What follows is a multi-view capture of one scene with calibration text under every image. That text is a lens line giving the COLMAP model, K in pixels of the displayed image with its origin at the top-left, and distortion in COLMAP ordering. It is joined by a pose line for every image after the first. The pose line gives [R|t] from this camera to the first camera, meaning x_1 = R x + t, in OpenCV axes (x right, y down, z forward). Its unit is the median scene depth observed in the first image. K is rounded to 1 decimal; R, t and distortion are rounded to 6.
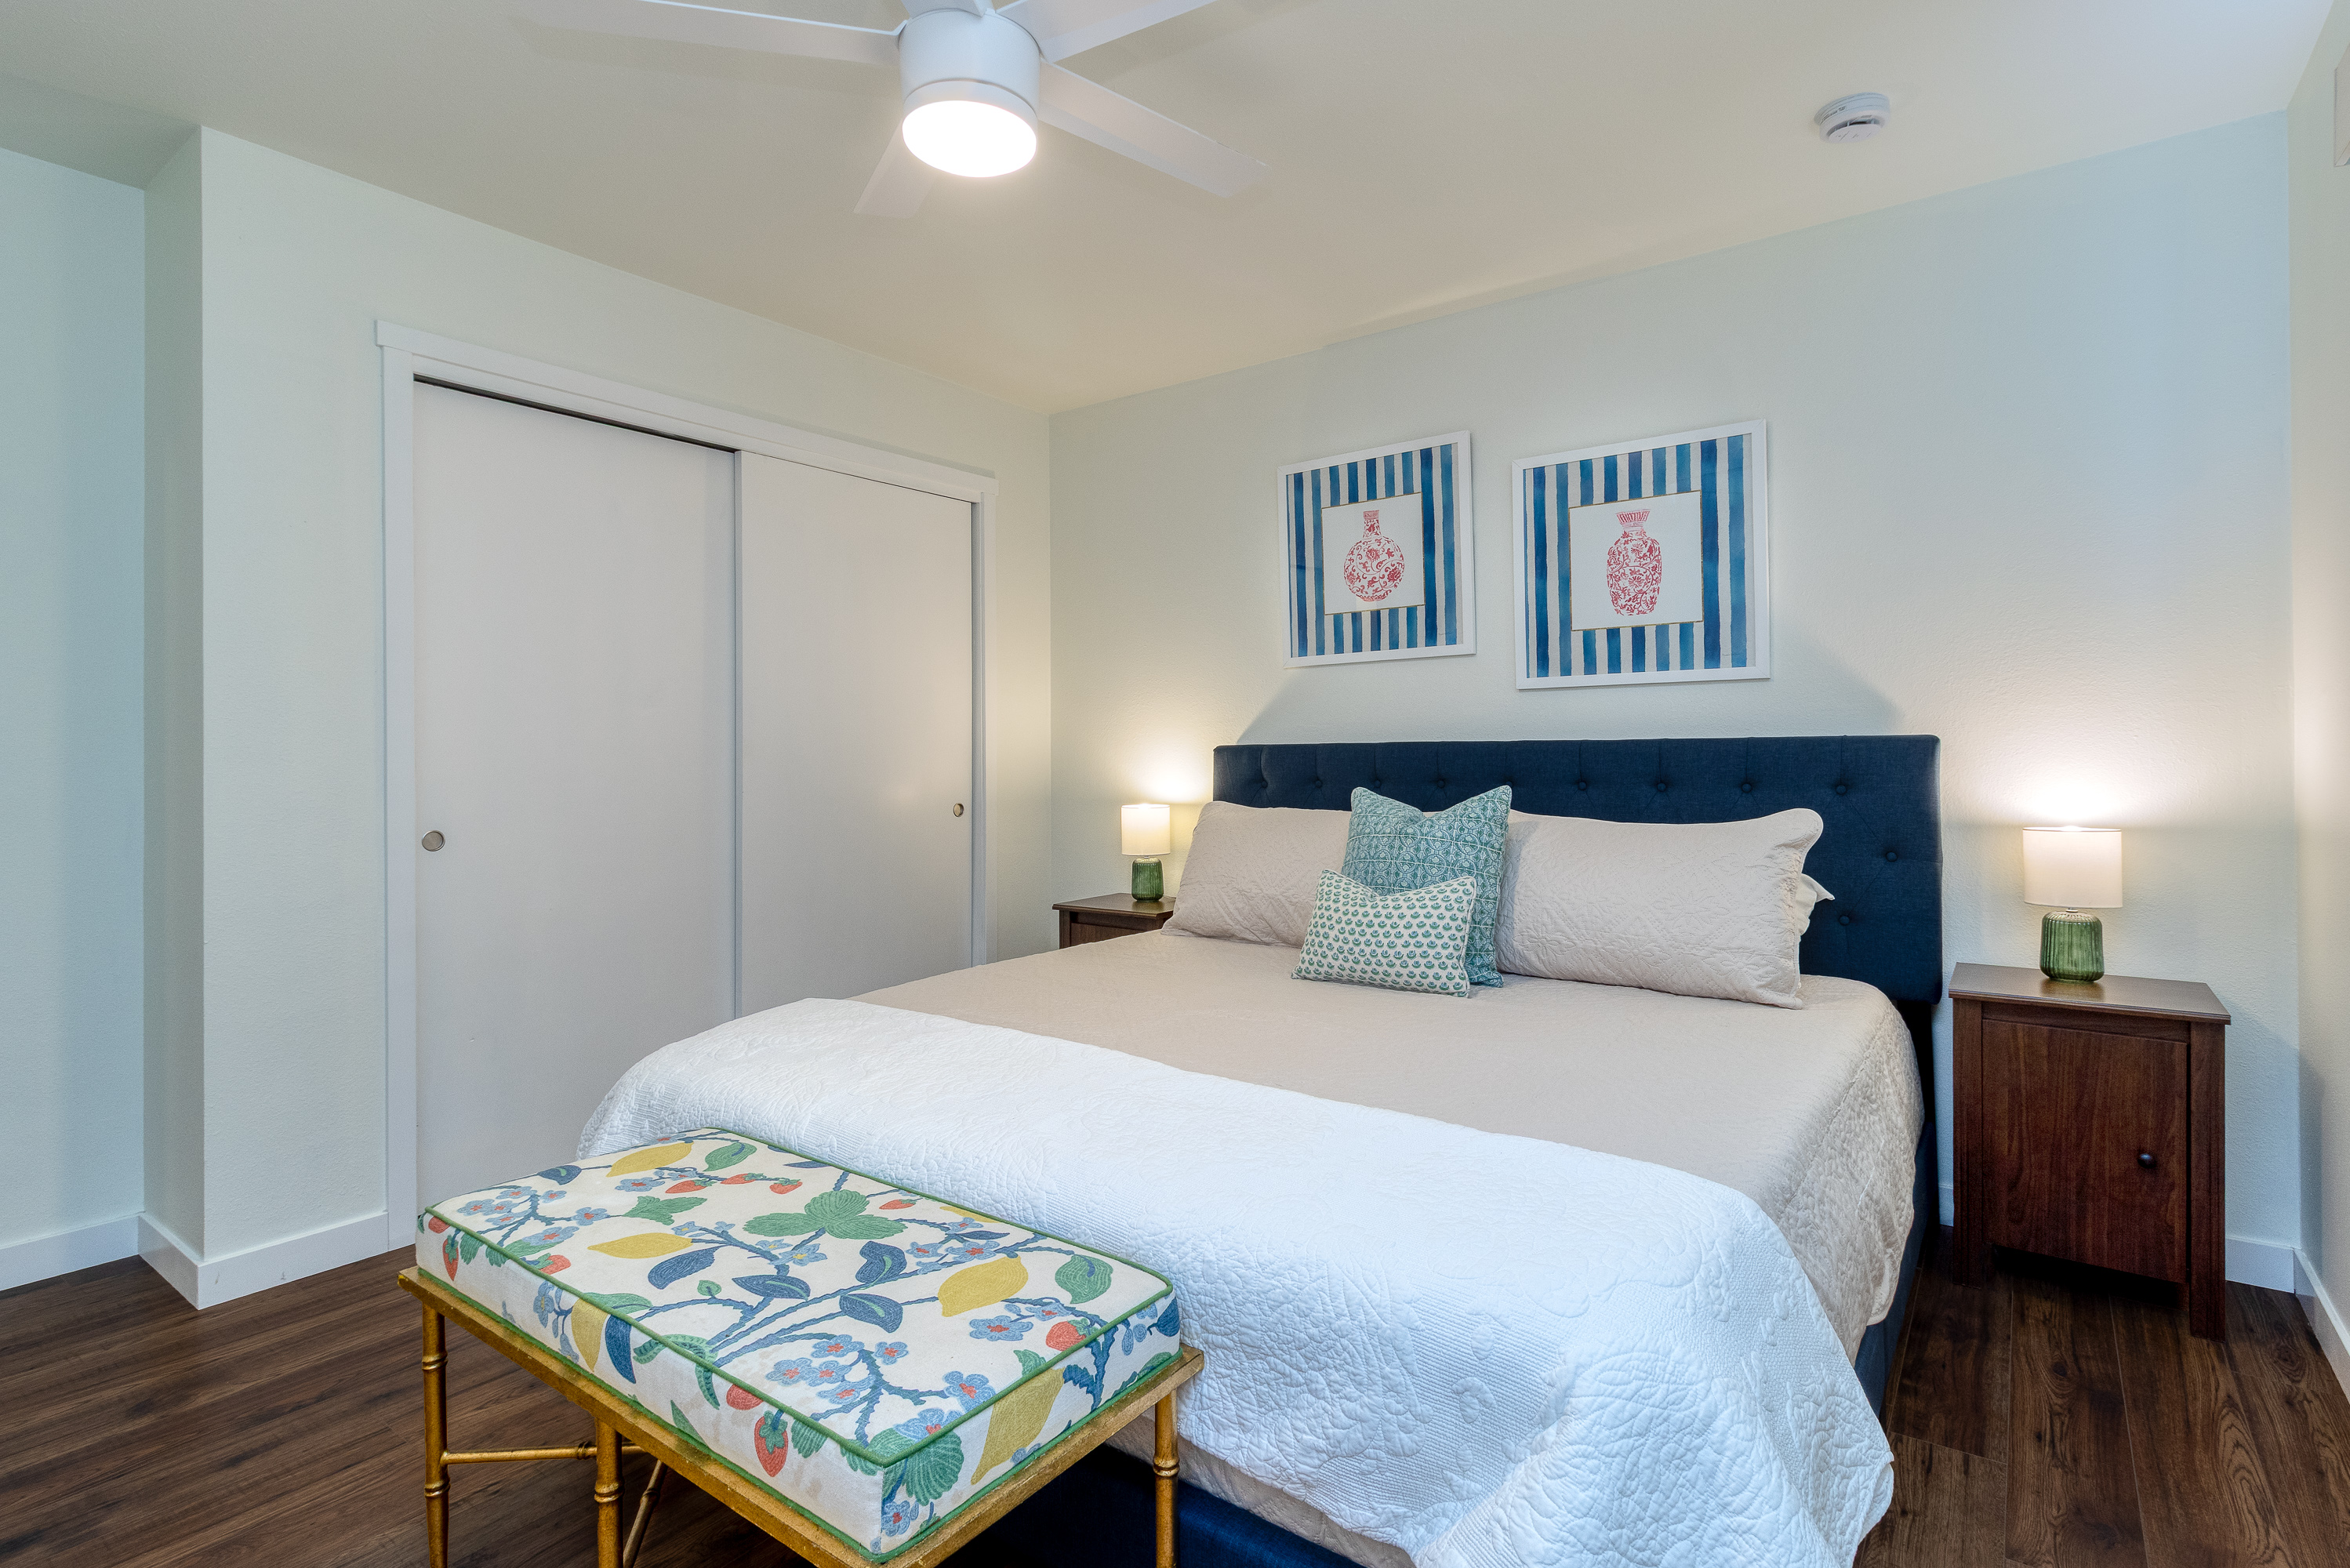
lens RADIAL K [[1100.2, 0, 1158.0], [0, 1100.2, 745.7], [0, 0, 1]] dist [0.001895, -0.000992]
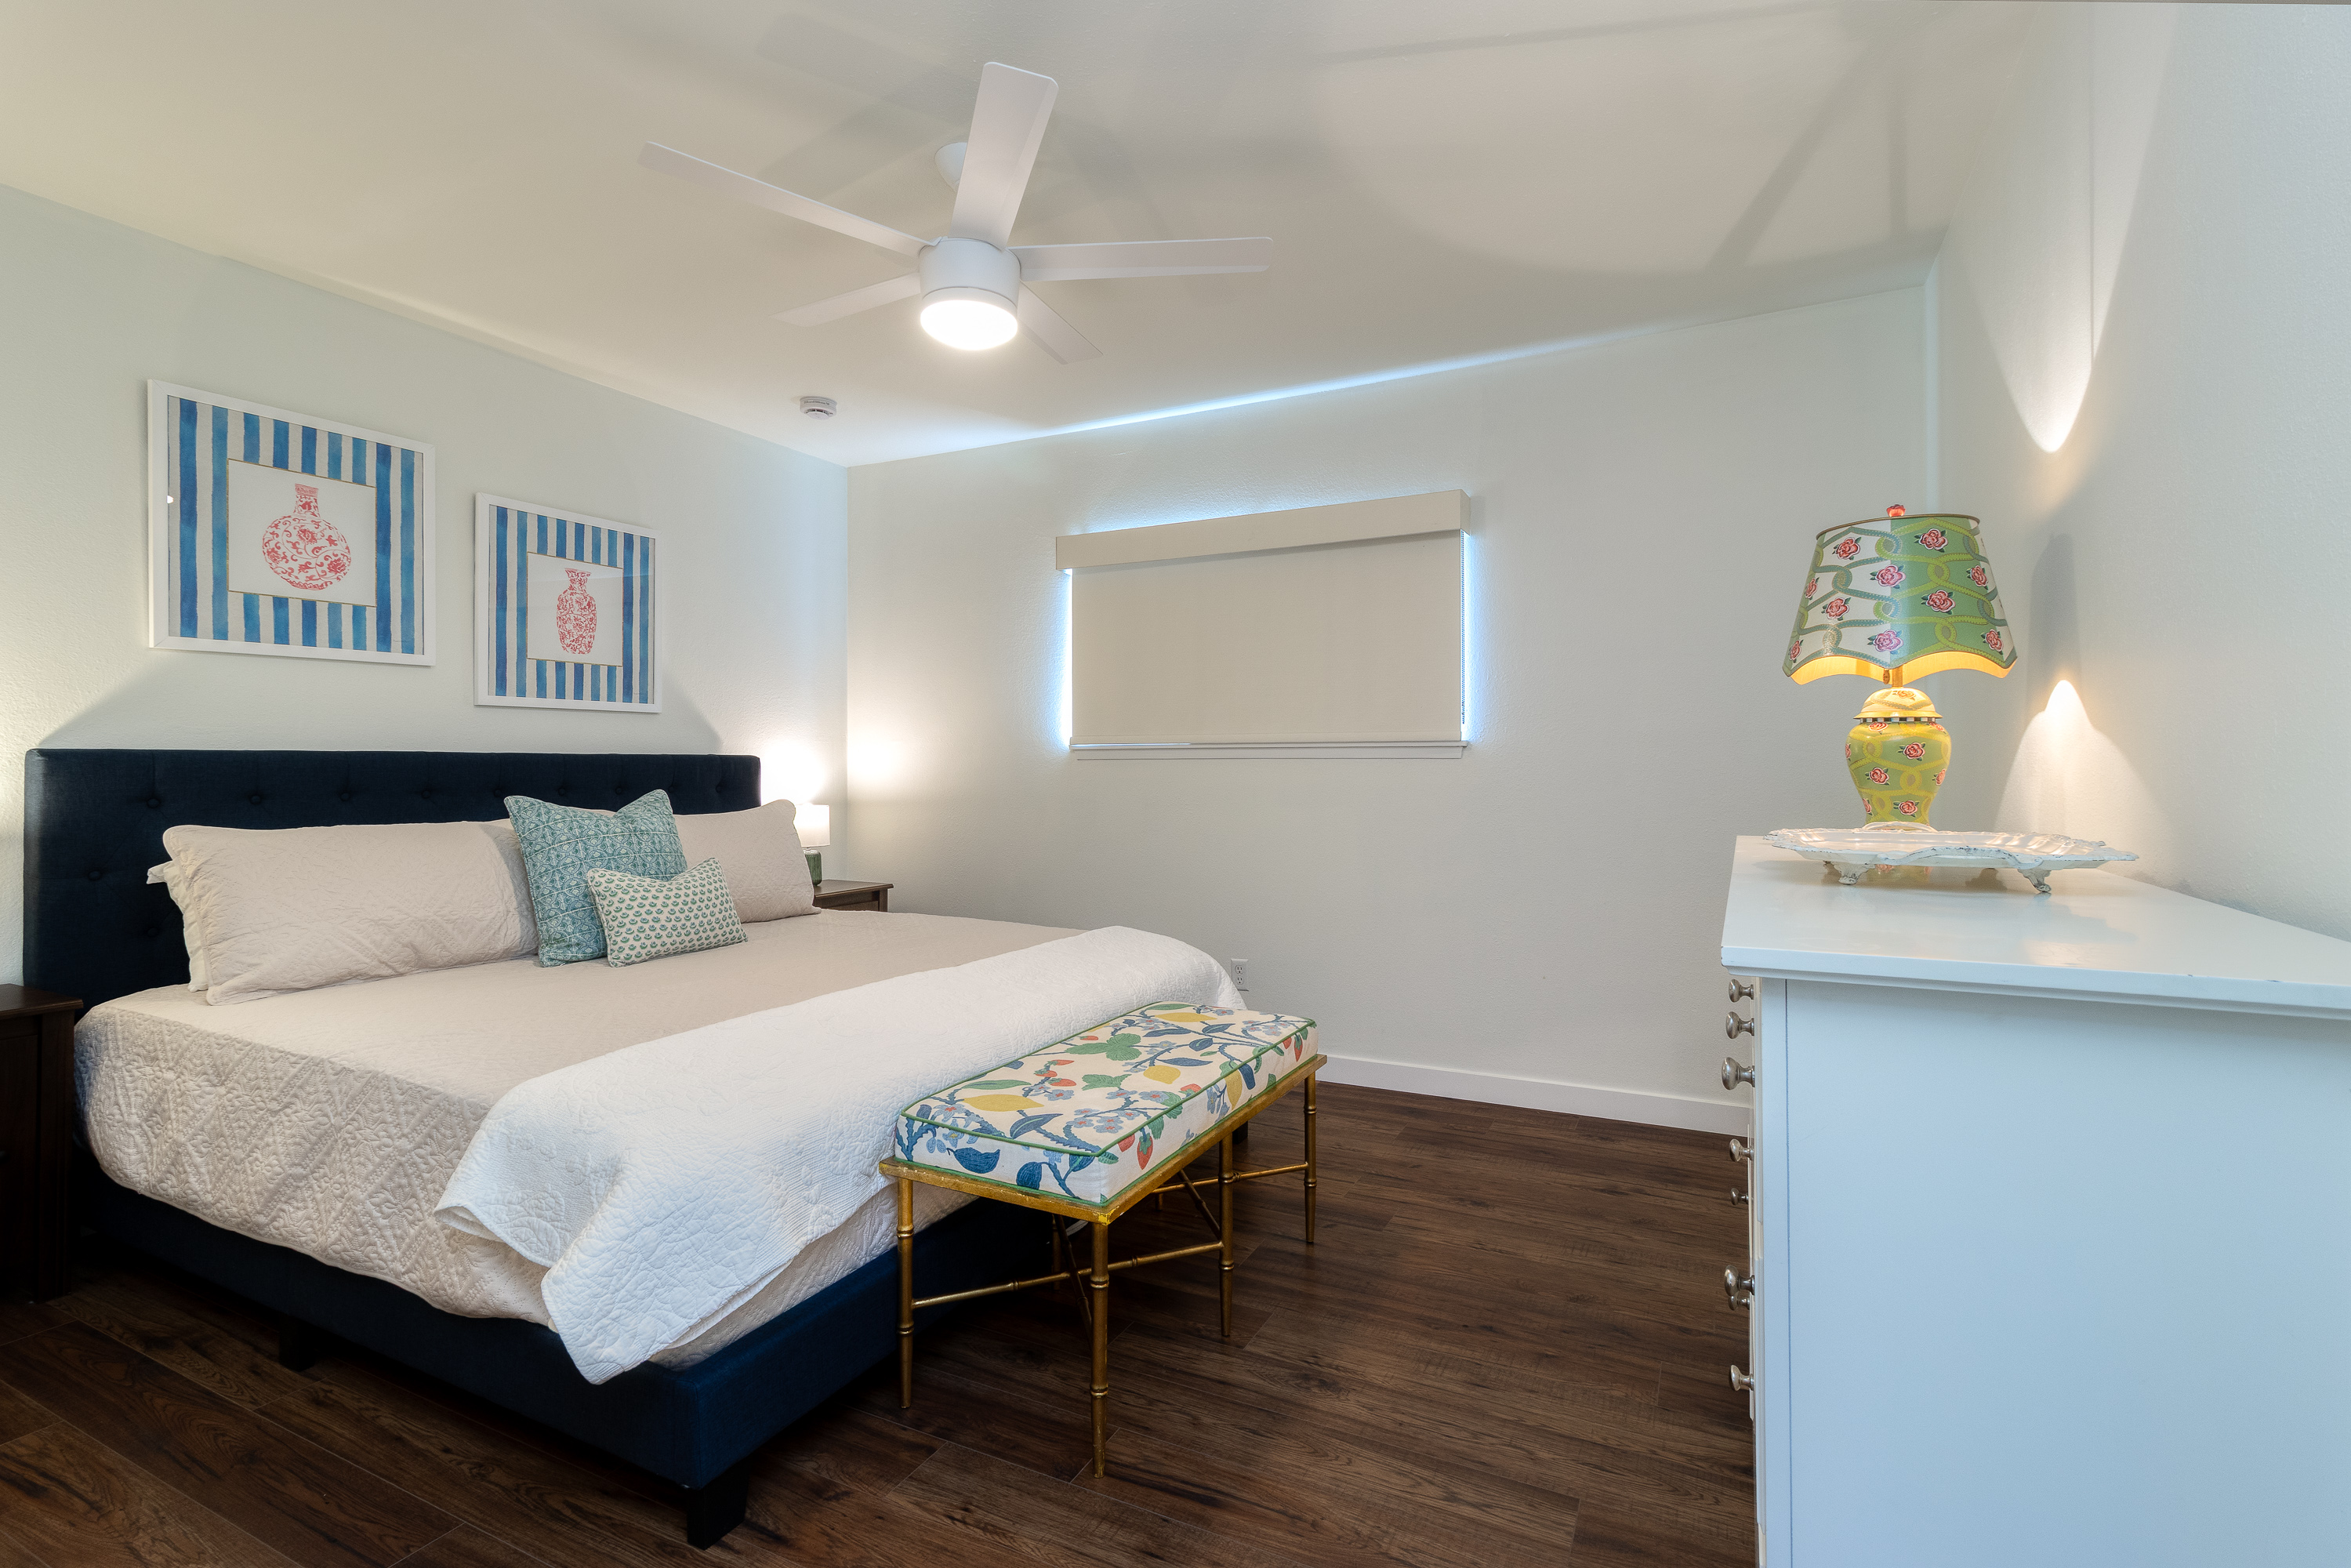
lens RADIAL K [[1100.8, 0, 1175.5], [0, 1100.8, 775.5], [0, 0, 1]] dist [0.001895, -0.000992]
pose [[-0.138191, -0.002065, 0.990403, -0.865334], [-0.011039, 0.999939, 0.000544, 0.010027], [-0.990344, -0.010858, -0.138205, 0.486287]]
